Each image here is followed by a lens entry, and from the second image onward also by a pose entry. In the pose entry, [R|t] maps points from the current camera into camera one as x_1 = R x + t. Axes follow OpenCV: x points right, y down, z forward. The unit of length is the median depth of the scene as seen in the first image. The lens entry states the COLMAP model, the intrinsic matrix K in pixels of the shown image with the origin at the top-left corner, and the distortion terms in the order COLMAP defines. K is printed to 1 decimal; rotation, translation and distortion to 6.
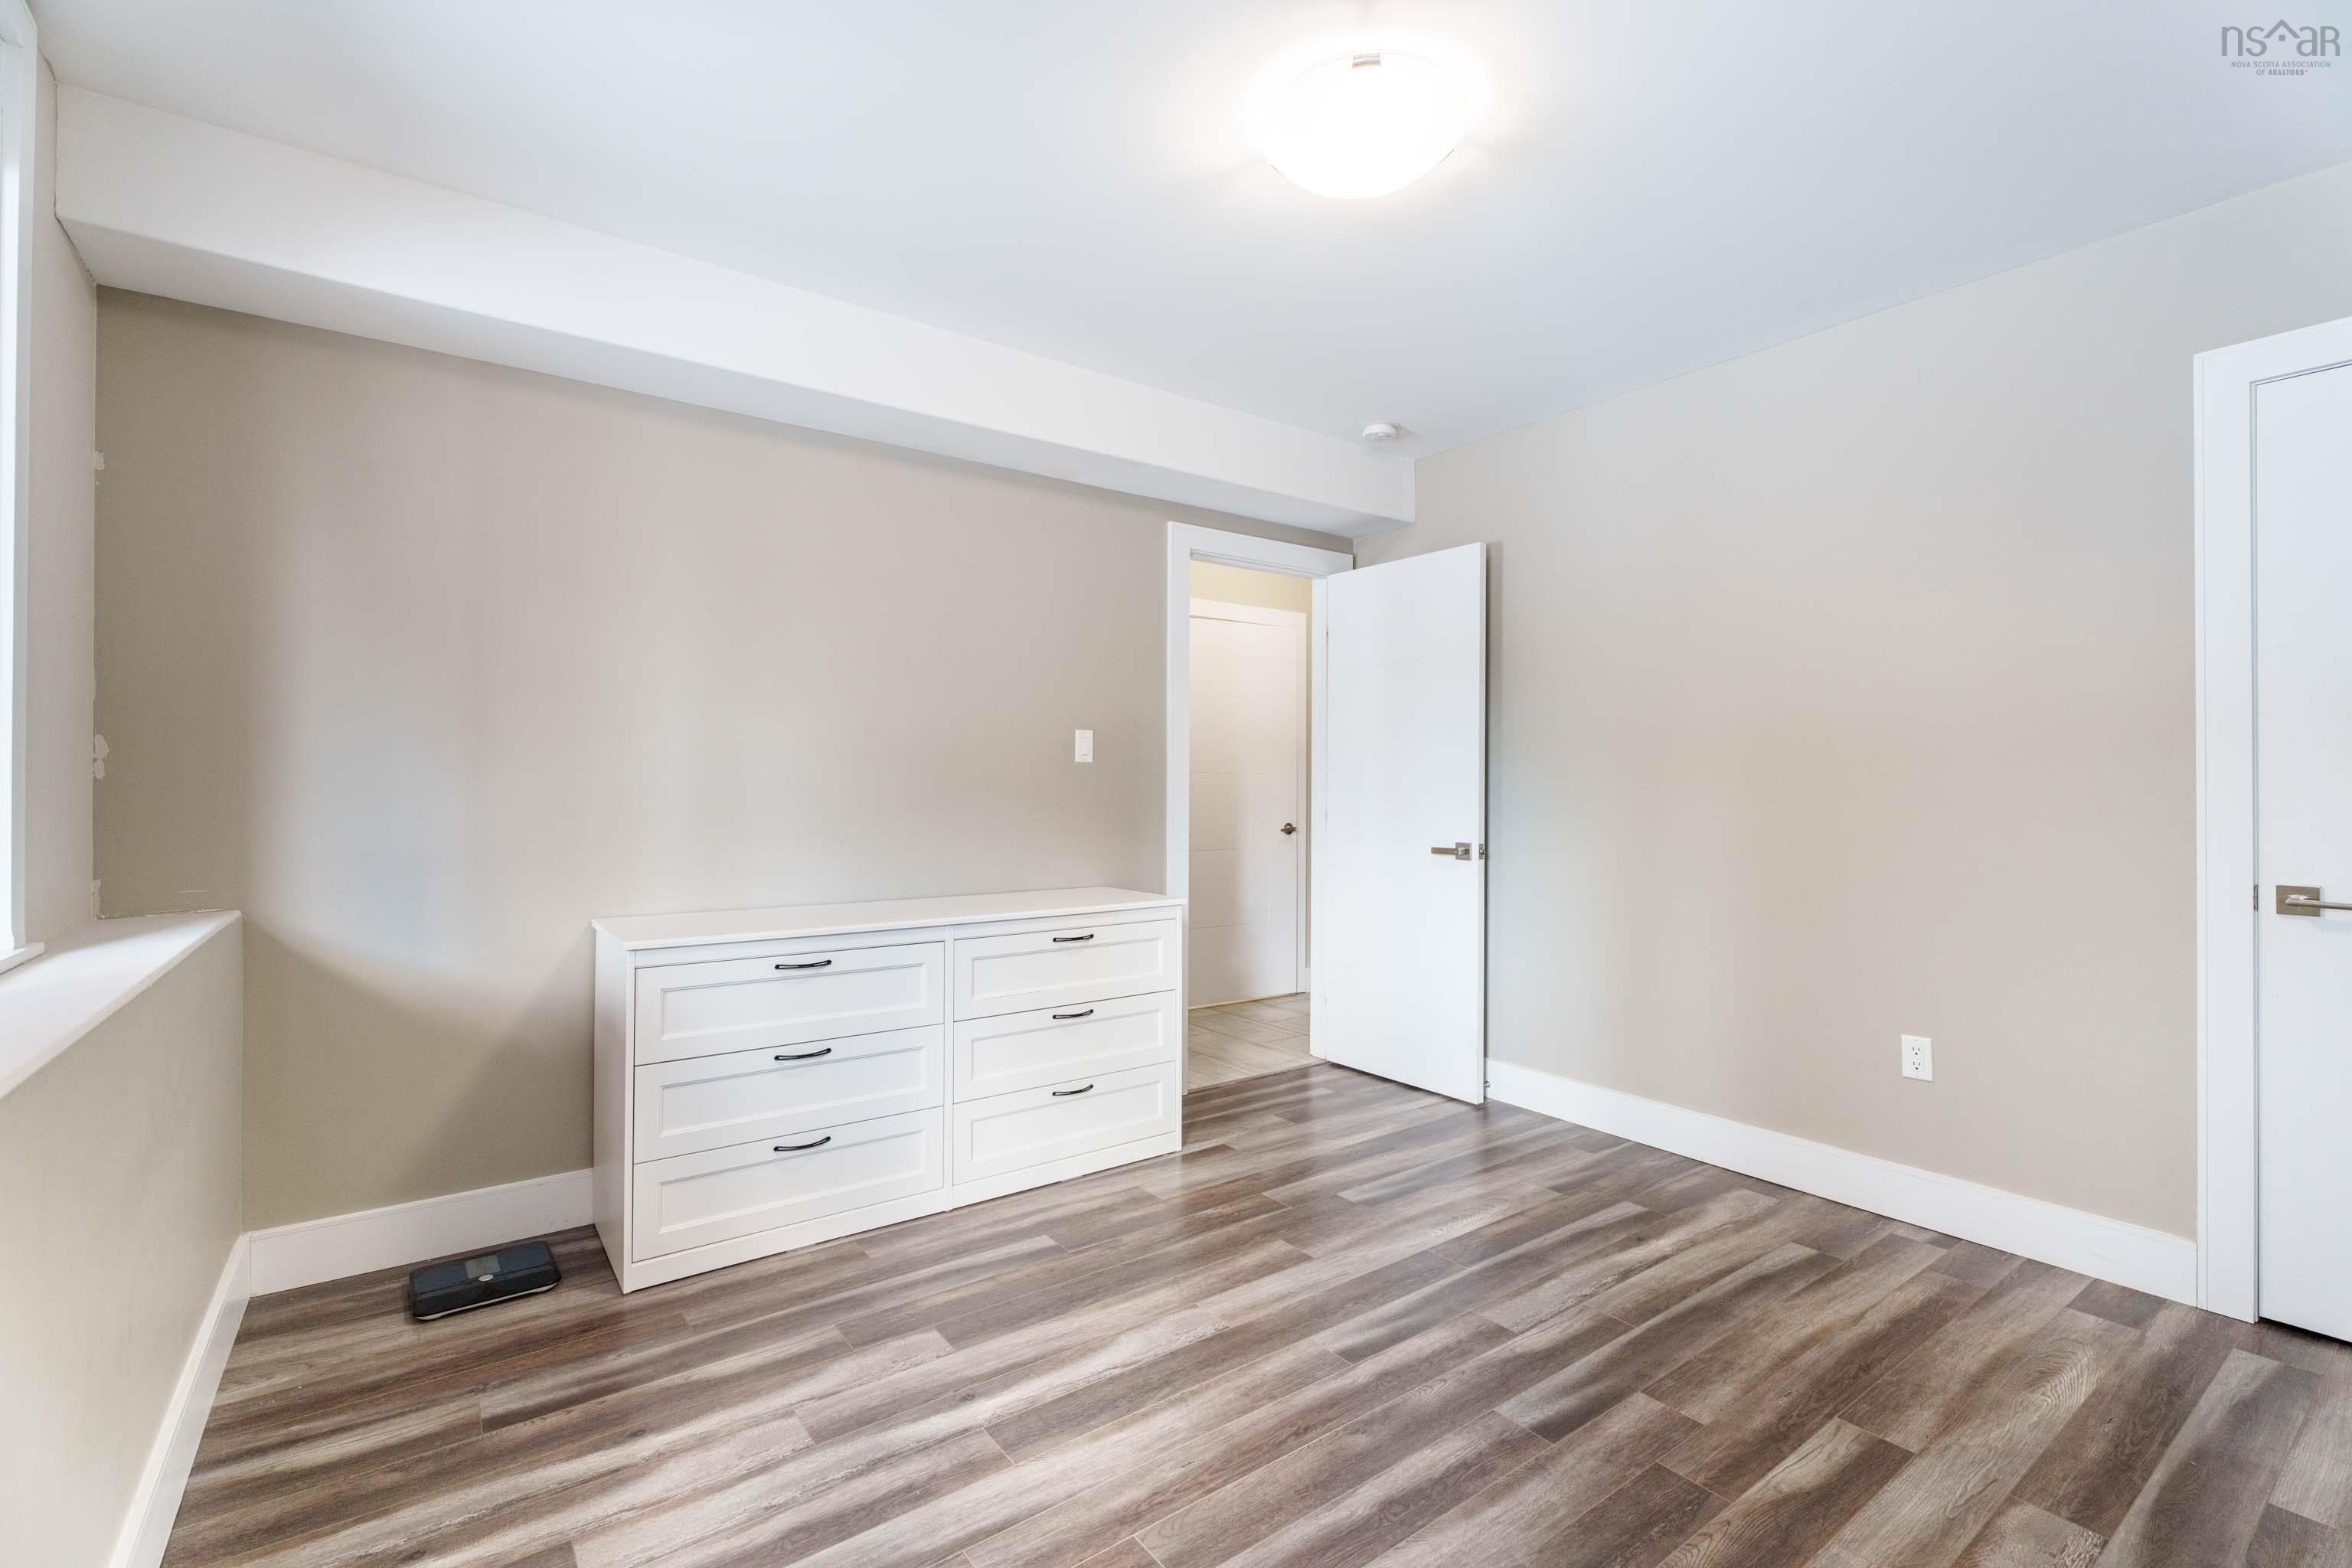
lens RADIAL K [[1049.3, 0, 1184.7], [0, 1049.3, 783.9], [0, 0, 1]] dist [0.001090, -0.000626]
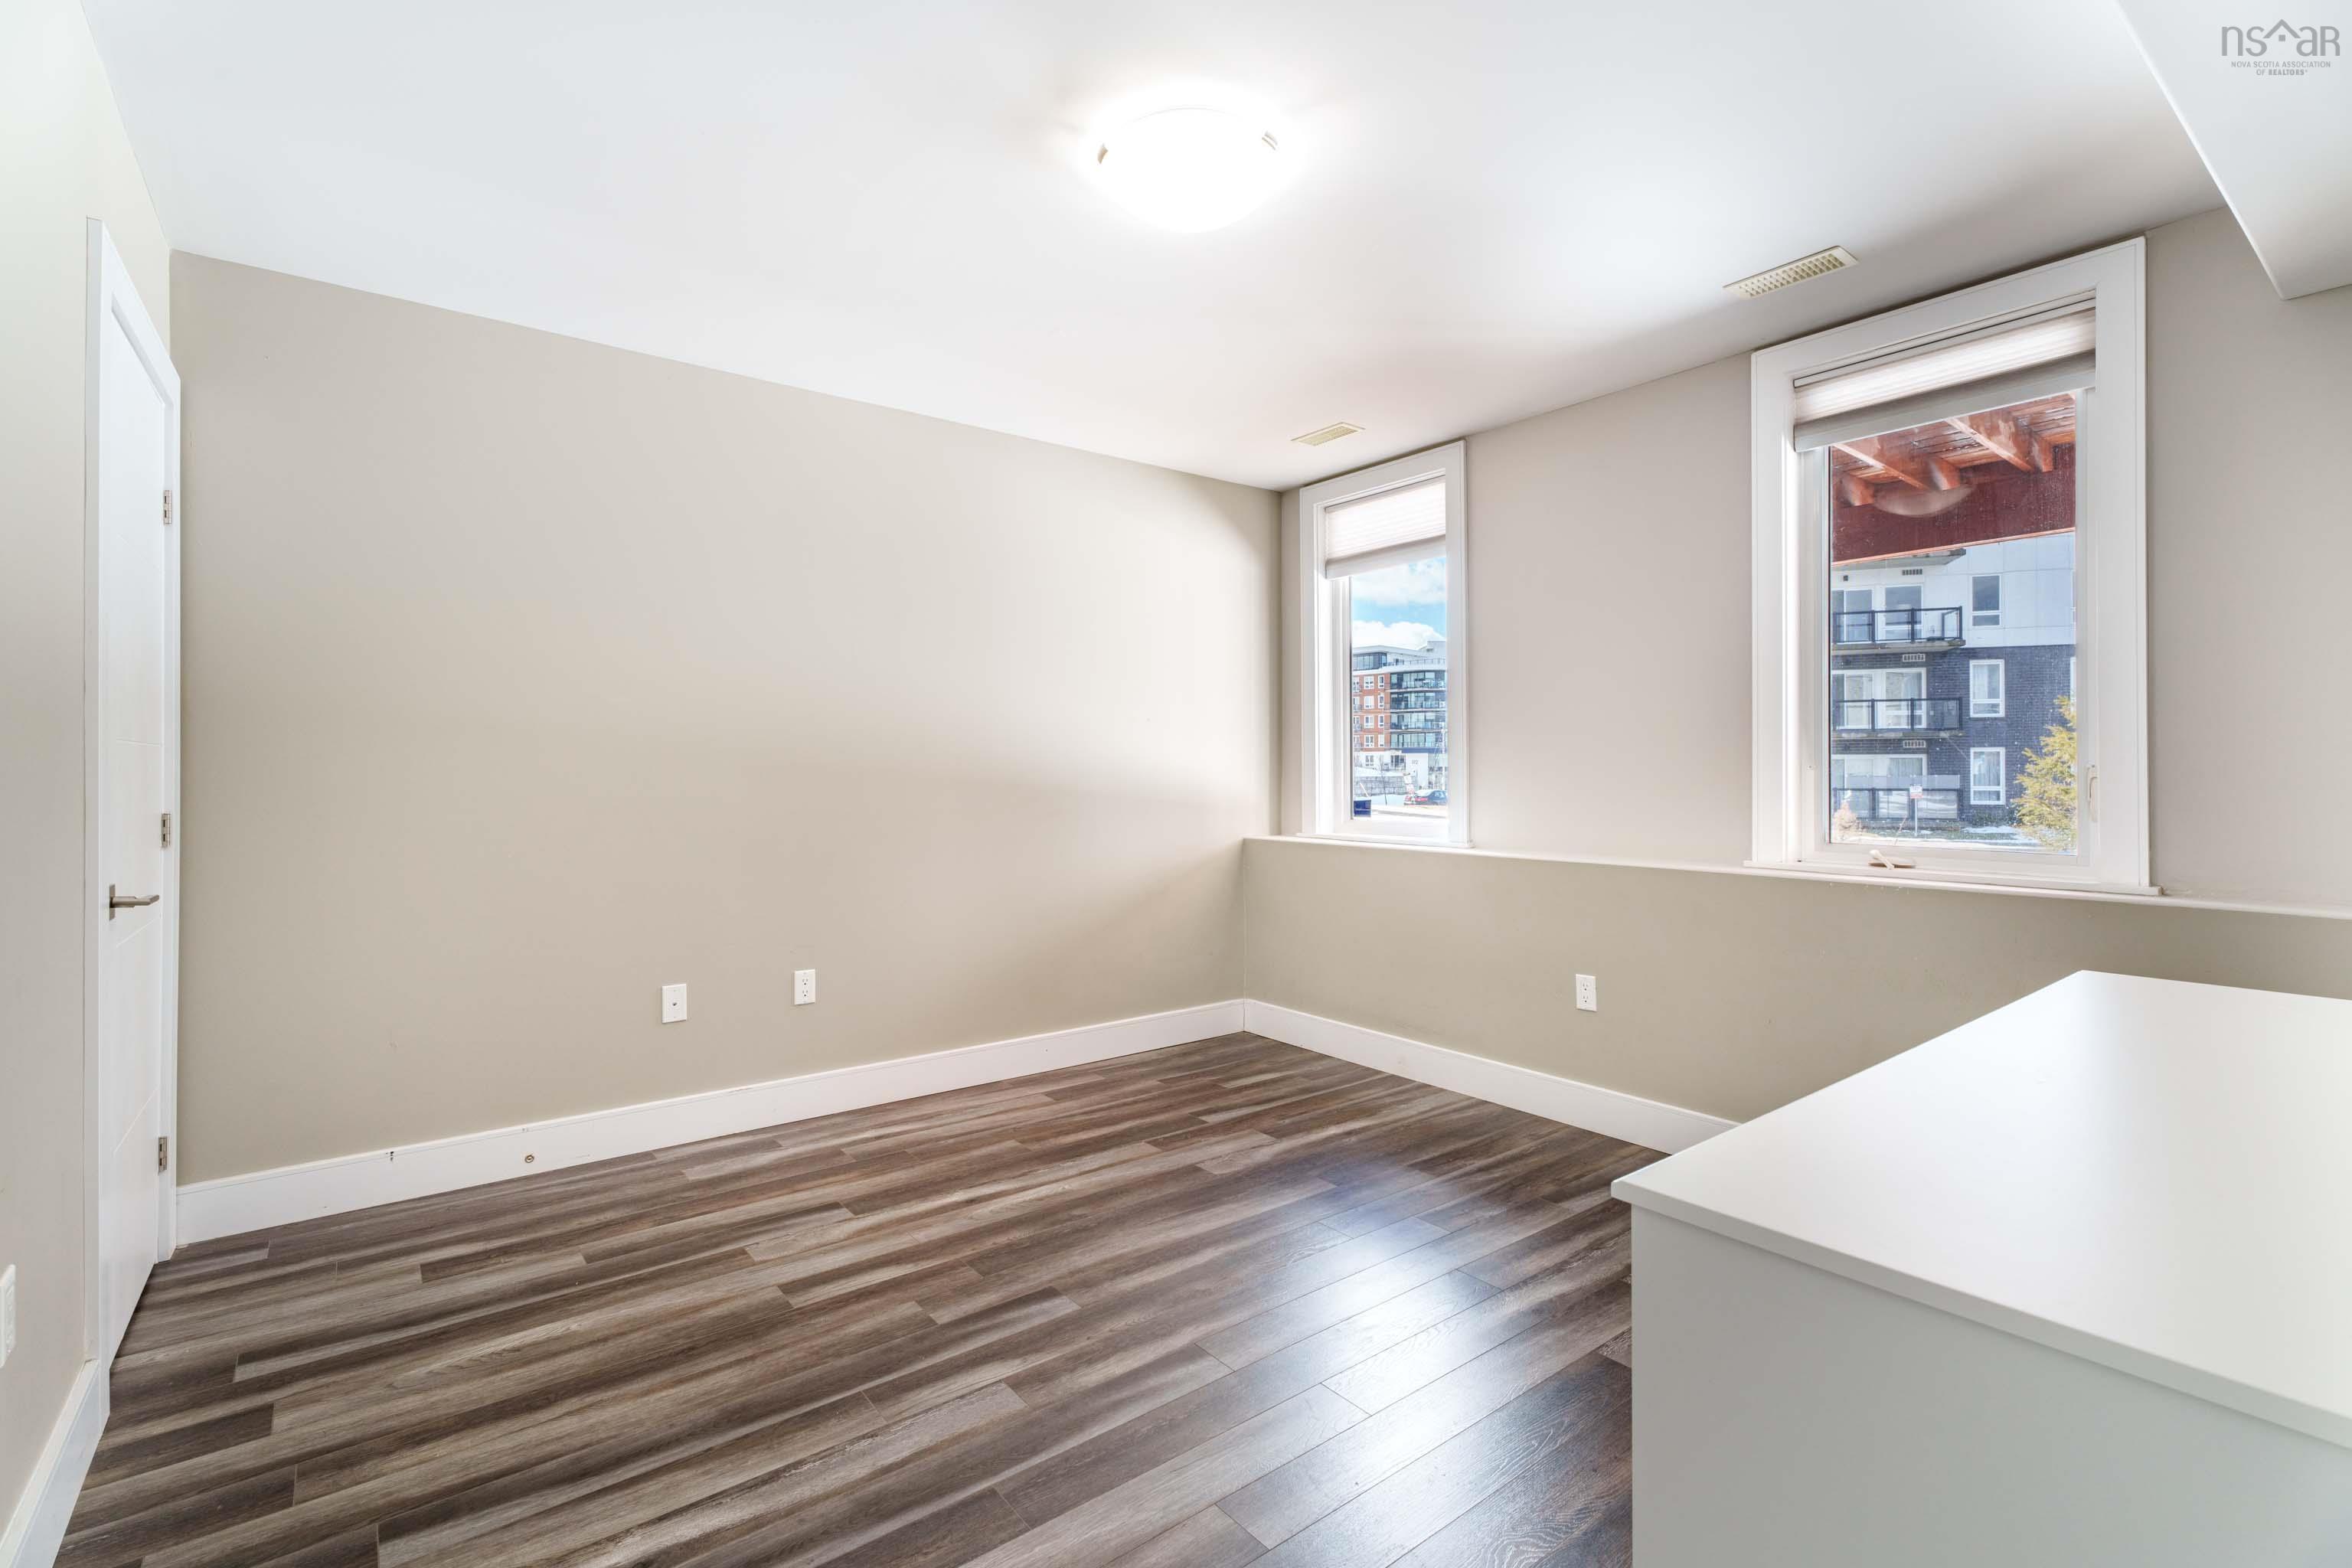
lens RADIAL K [[1049.3, 0, 1170.3], [0, 1049.3, 772.8], [0, 0, 1]] dist [0.001090, -0.000626]
pose [[-0.999930, 0.000164, -0.011825, 0.186419], [0.000170, 1.000000, -0.000448, 0.000648], [0.011825, -0.000450, -0.999930, 1.934189]]
